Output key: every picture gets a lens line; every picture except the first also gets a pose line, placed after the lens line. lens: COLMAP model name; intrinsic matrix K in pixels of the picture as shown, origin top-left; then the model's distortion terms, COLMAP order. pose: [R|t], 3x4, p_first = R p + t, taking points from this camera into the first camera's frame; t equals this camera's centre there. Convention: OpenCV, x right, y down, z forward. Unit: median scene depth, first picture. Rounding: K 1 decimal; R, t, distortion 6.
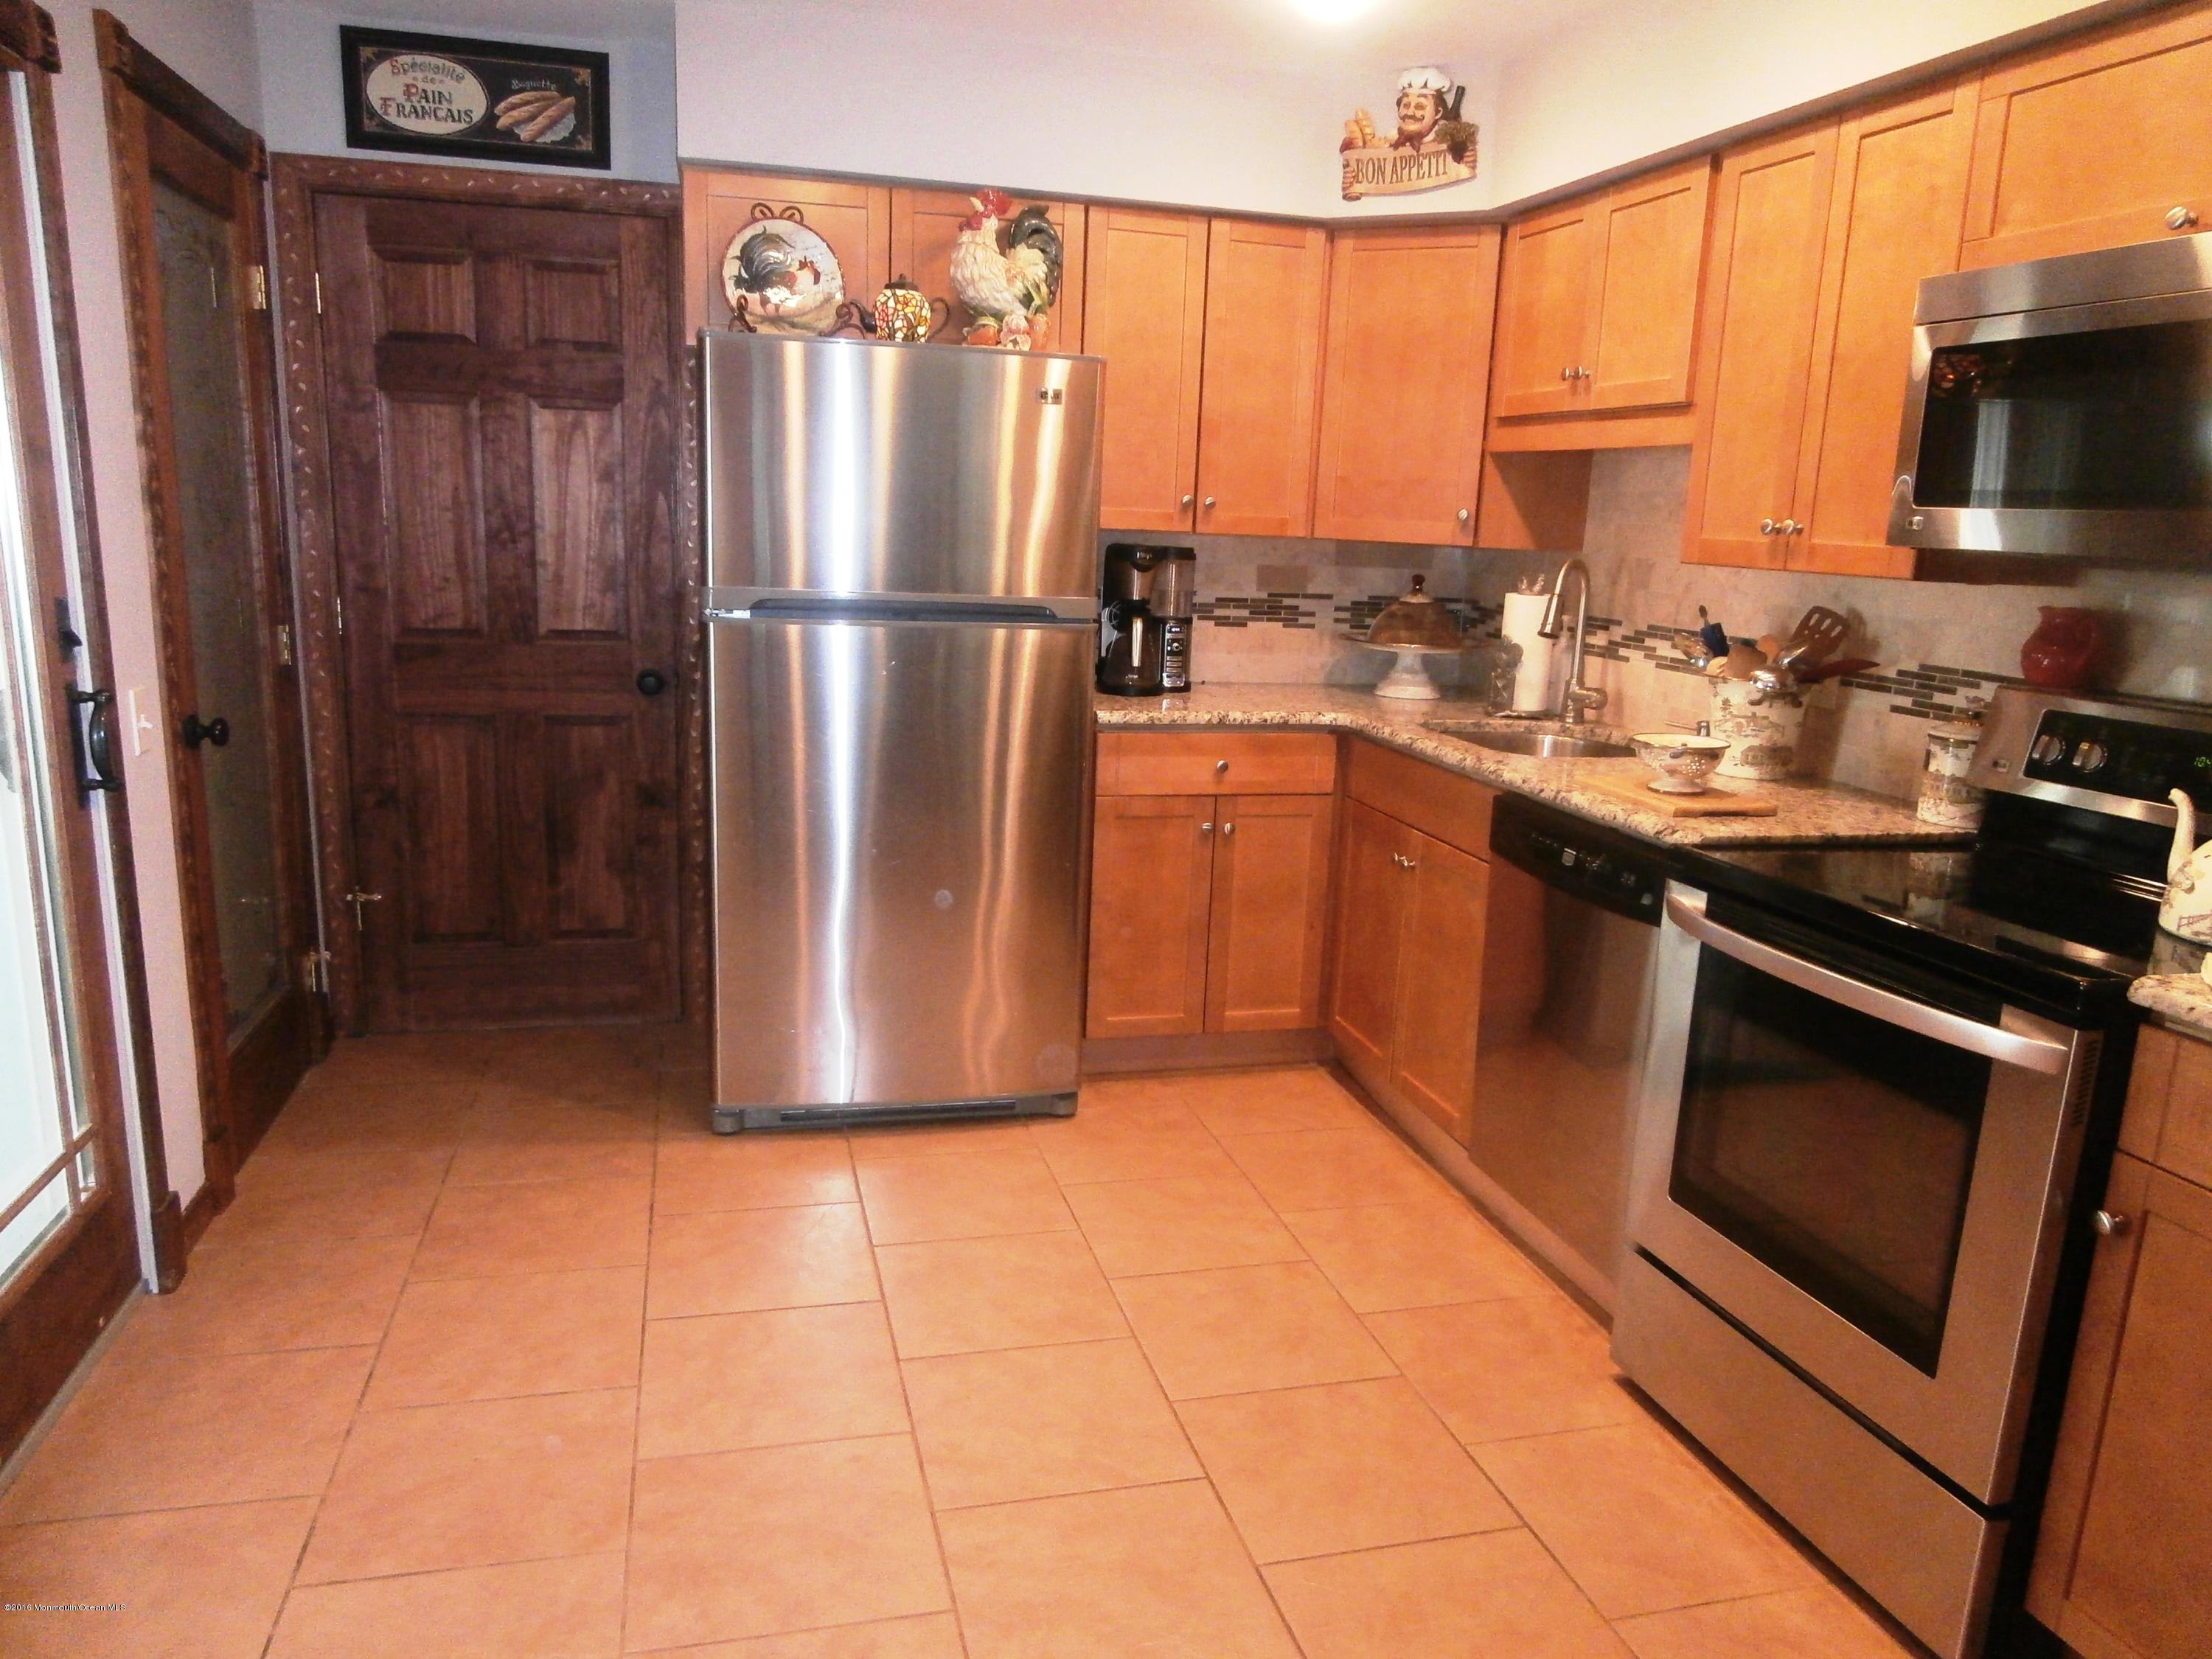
lens RADIAL K [[1566.1, 0, 1108.7], [0, 1566.1, 809.9], [0, 0, 1]] dist [-0.030466, 0.001093]
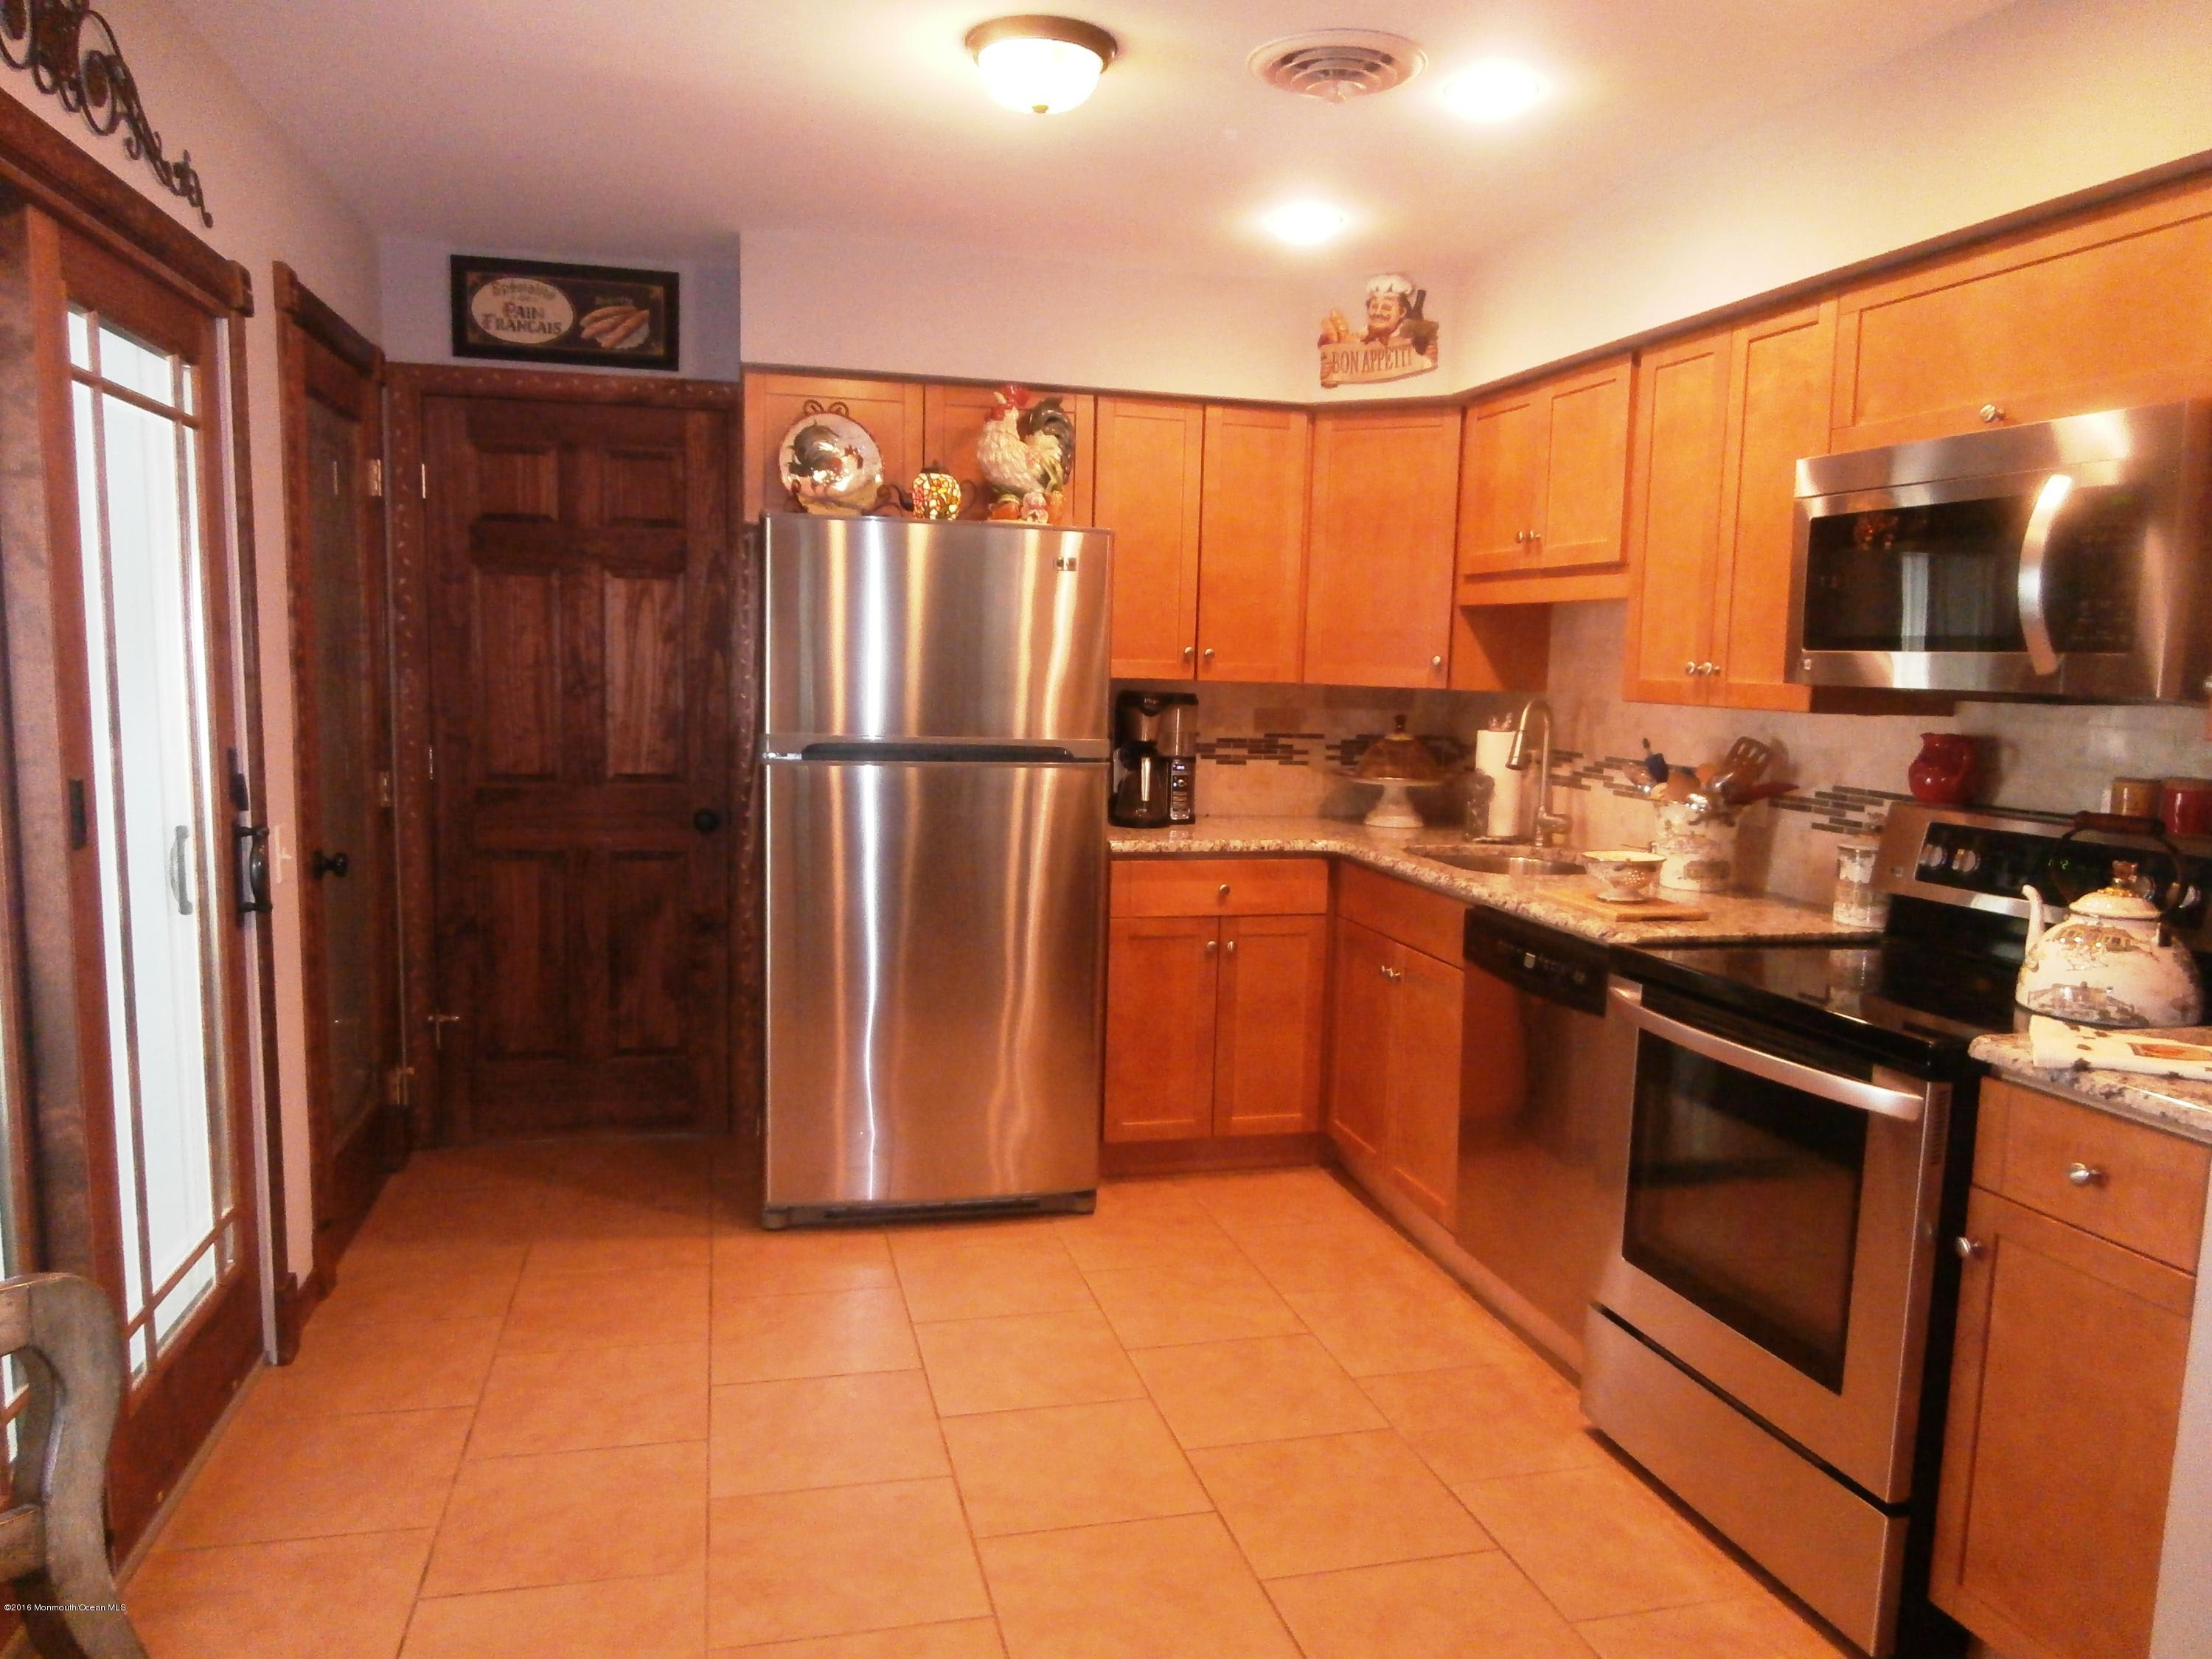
lens RADIAL K [[1550.0, 0, 1118.8], [0, 1550.0, 843.4], [0, 0, 1]] dist [-0.004239, -0.006677]
pose [[0.999917, -0.012638, -0.002627, 0.001494], [0.012426, 0.997523, -0.069229, 0.016851], [0.003495, 0.069191, 0.997597, -0.108862]]
